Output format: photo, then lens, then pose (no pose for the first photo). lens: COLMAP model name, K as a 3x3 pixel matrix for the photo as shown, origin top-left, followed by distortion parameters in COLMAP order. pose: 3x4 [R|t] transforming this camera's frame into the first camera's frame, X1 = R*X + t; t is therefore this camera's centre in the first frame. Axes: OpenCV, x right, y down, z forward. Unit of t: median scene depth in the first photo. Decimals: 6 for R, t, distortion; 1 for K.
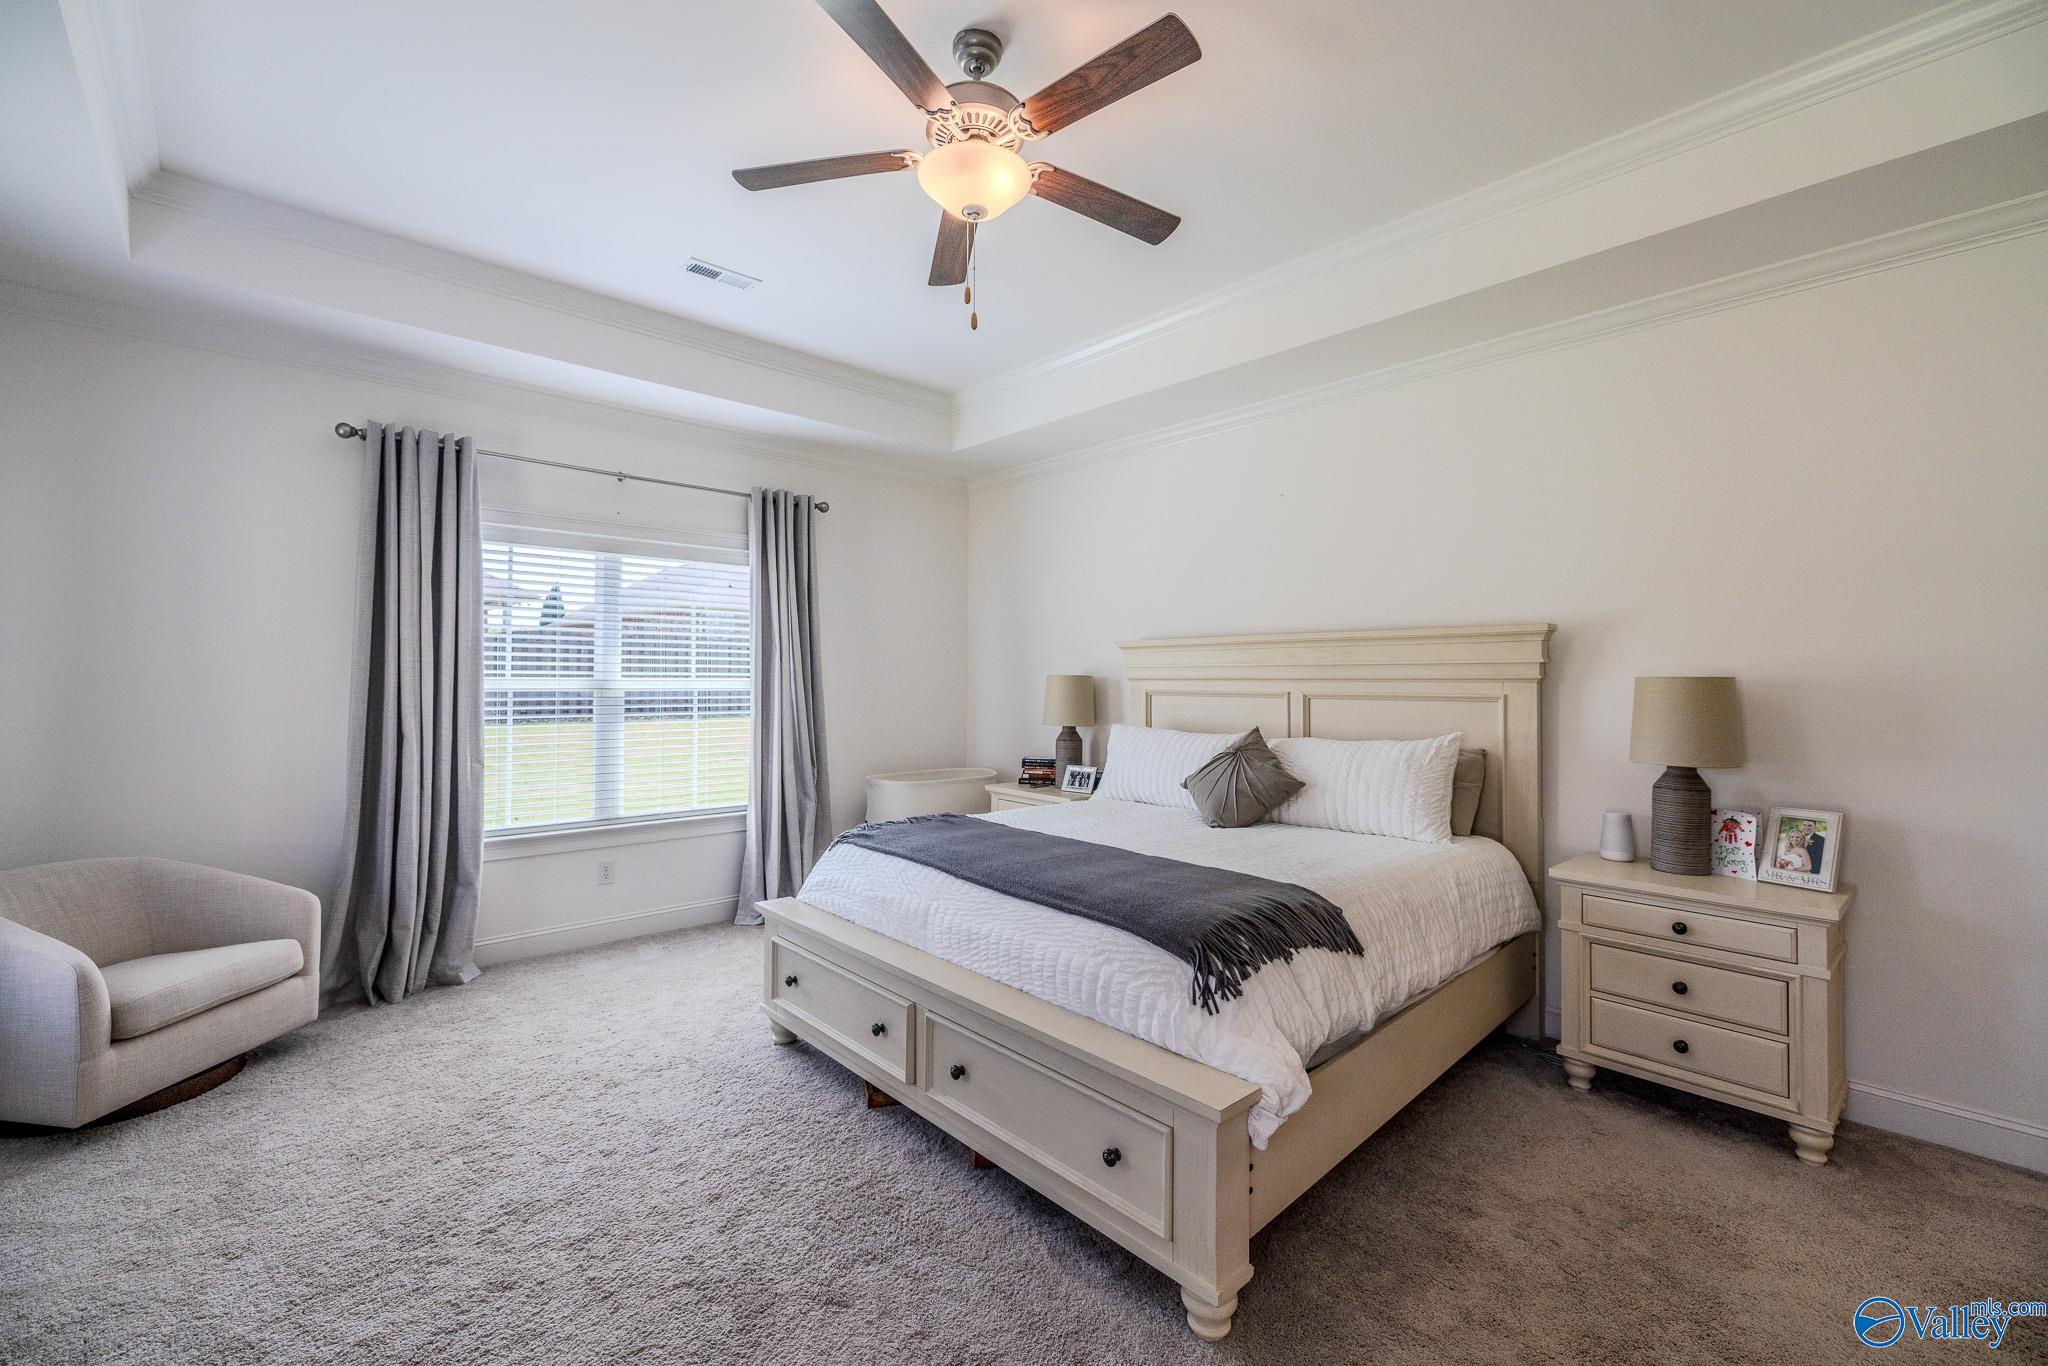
lens RADIAL K [[848.7, 0, 1011.9], [0, 848.7, 673.7], [0, 0, 1]] dist [0.001403, 0.000438]
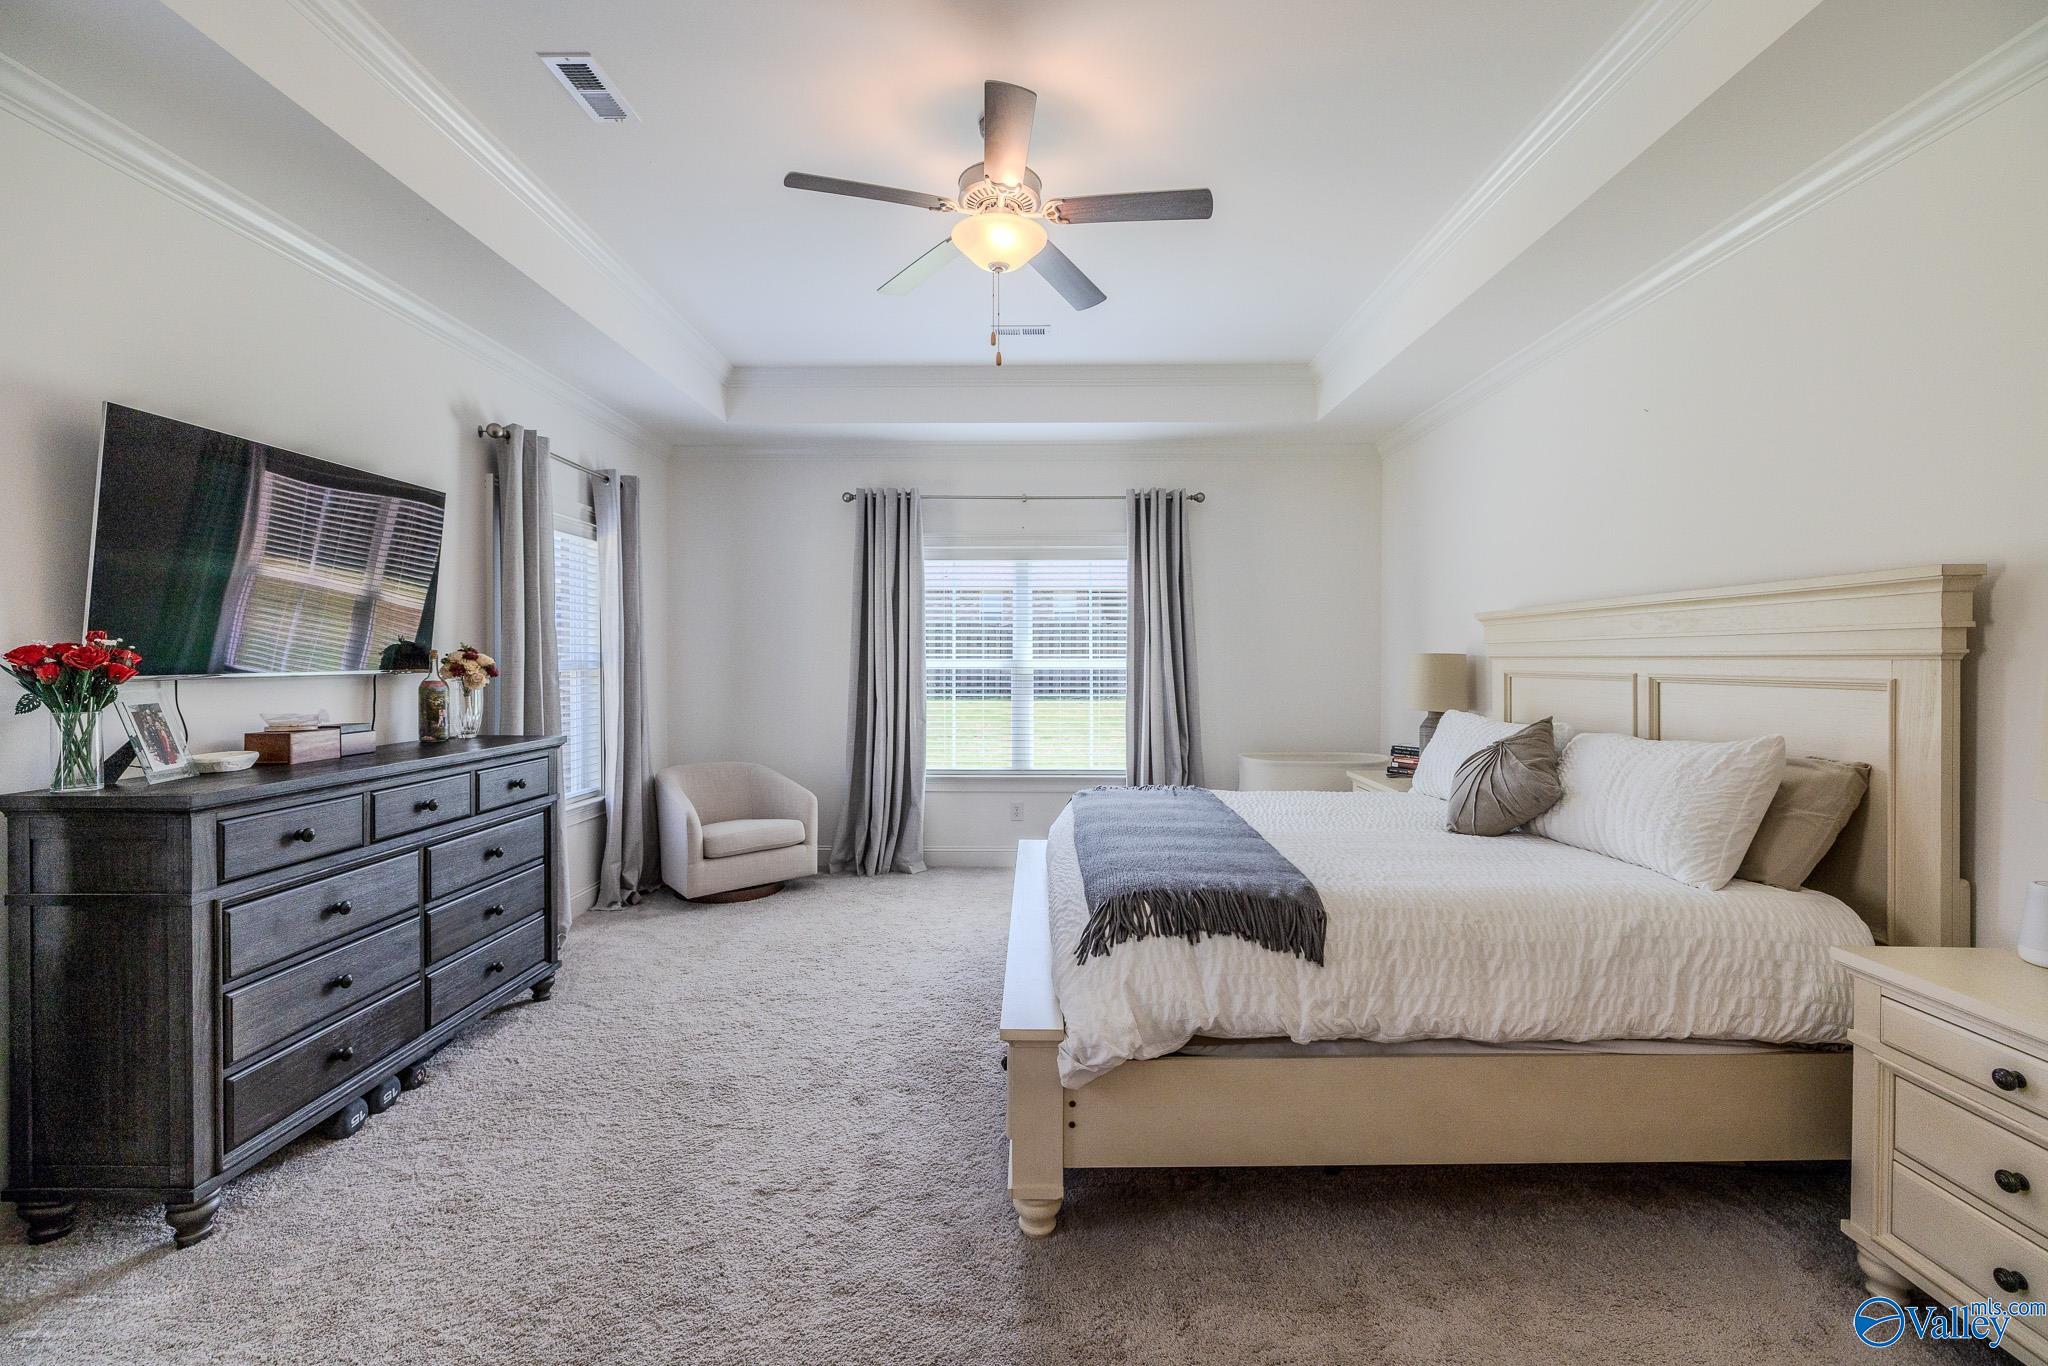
lens RADIAL K [[862.4, 0, 1023.4], [0, 862.4, 670.1], [0, 0, 1]] dist [0.001134, 0.000476]
pose [[0.732063, 0.004822, -0.681220, 0.470495], [0.007467, 0.999858, 0.015101, 0.002609], [0.681196, -0.016141, 0.731923, 0.072652]]
